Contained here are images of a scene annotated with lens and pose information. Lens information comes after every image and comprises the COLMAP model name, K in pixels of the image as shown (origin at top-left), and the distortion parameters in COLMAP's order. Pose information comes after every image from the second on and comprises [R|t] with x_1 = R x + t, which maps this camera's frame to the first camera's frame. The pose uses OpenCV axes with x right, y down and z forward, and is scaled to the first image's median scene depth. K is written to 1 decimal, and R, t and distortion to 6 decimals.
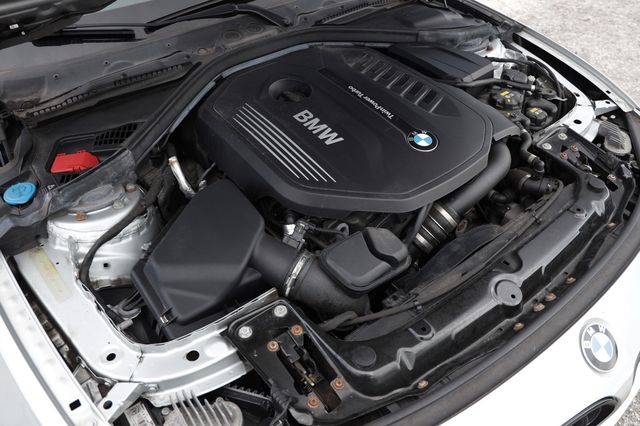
lens RADIAL K [[464.5, 0, 320.1], [0, 464.5, 236.7], [0, 0, 1]] dist [-0.060399, 0.004614]
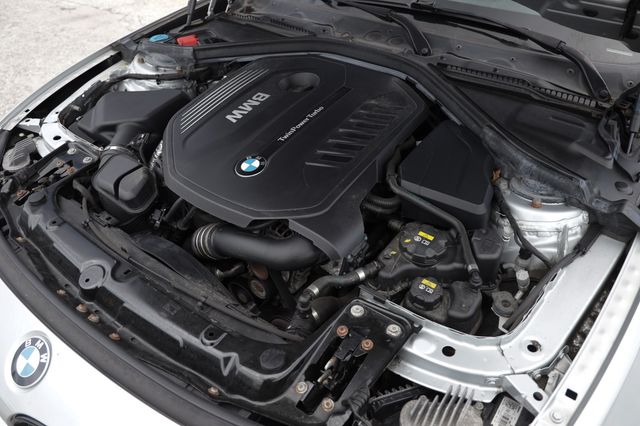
lens RADIAL K [[457.5, 0, 326.1], [0, 457.5, 214.9], [0, 0, 1]] dist [-0.085535, 0.064204]
pose [[0.297683, 0.643730, -0.704979, 0.953247], [-0.675527, 0.663835, 0.320914, -0.524566], [0.674572, 0.380702, 0.632470, 0.524160]]
